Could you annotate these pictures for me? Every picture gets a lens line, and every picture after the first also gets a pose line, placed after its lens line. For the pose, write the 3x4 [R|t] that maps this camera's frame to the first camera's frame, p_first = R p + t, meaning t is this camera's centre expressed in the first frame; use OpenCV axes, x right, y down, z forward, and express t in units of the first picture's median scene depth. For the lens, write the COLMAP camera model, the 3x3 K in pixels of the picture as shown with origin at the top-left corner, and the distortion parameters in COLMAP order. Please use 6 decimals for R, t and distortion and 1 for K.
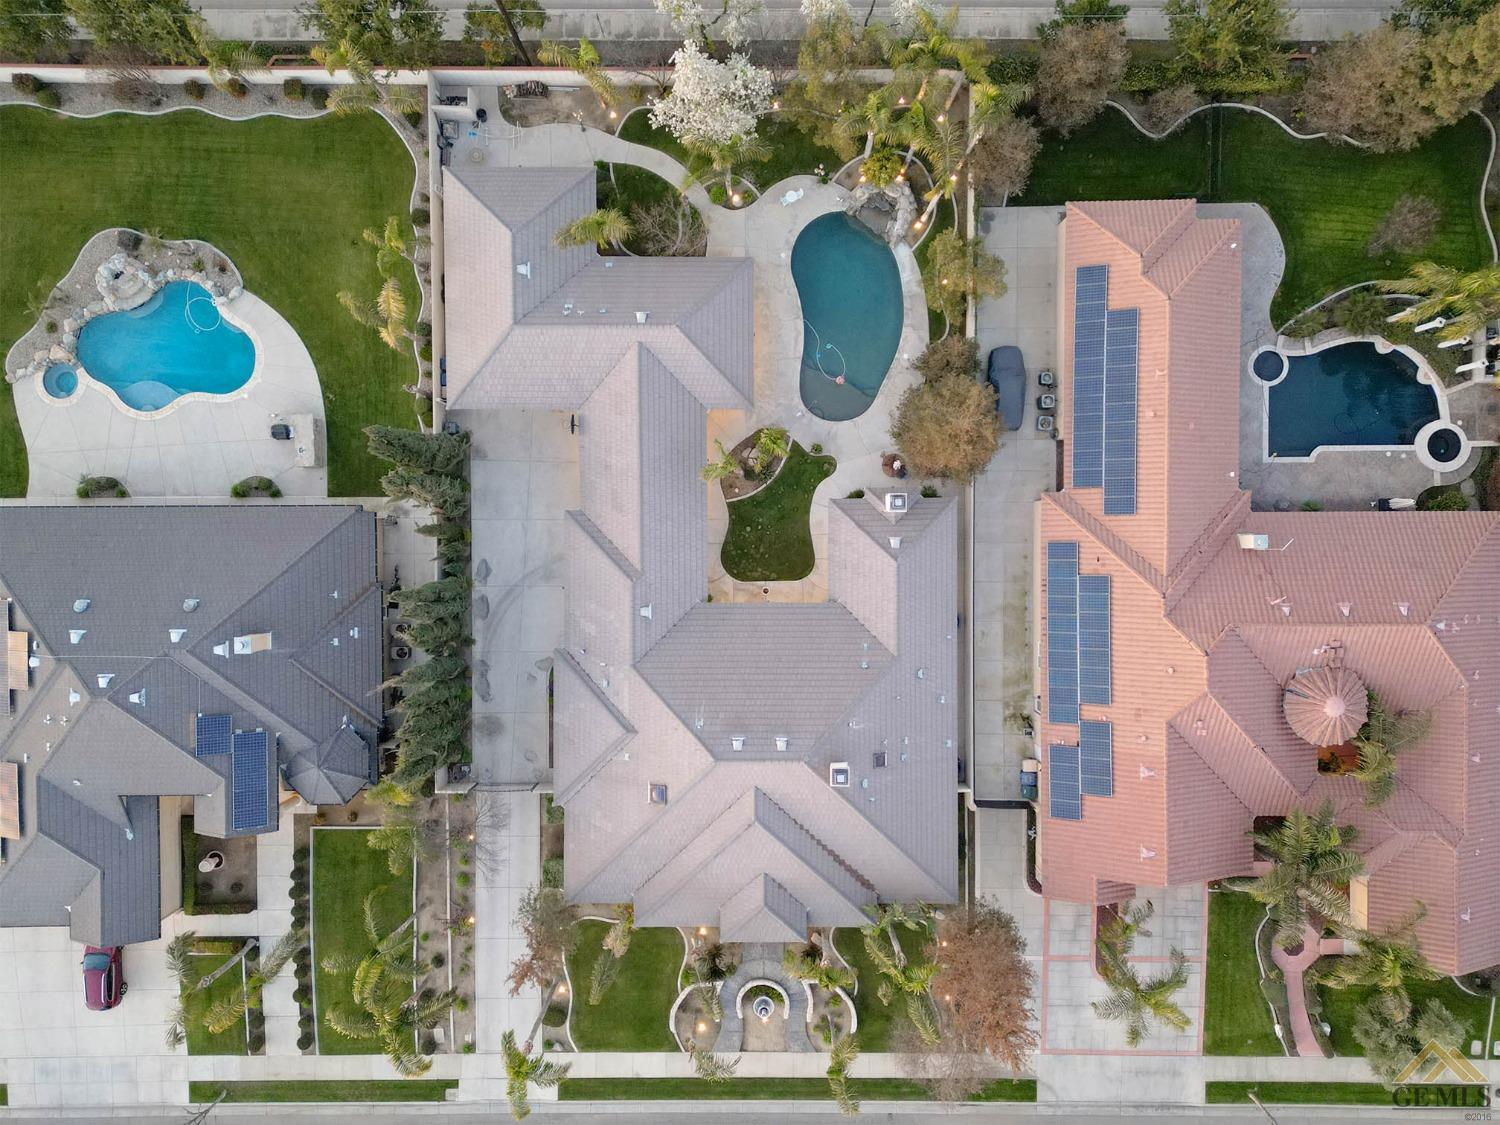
lens RADIAL K [[1068.7, 0, 772.2], [0, 1068.7, 554.8], [0, 0, 1]] dist [0.086545, -0.098842]
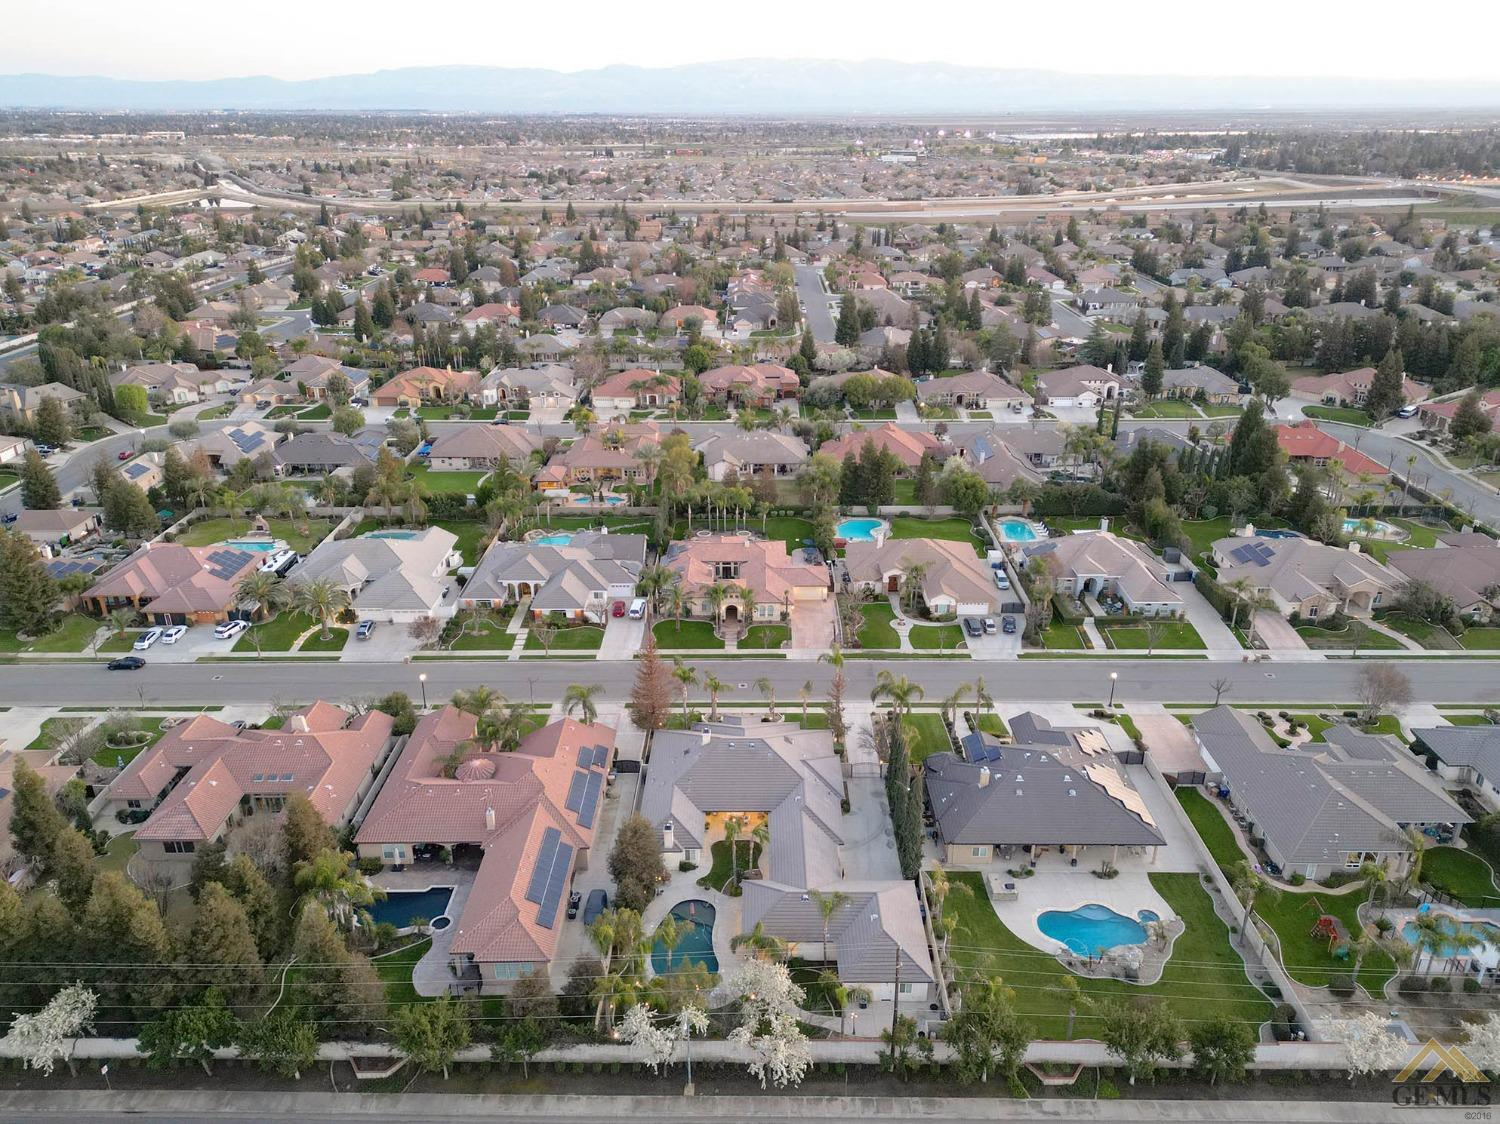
lens RADIAL K [[1068.7, 0, 772.2], [0, 1068.7, 554.3], [0, 0, 1]] dist [0.086545, -0.098842]
pose [[-0.999925, 0.006488, -0.010362, -0.047412], [-0.012110, -0.409107, 0.912406, -1.485397], [0.001681, 0.912463, 0.409155, -0.222208]]
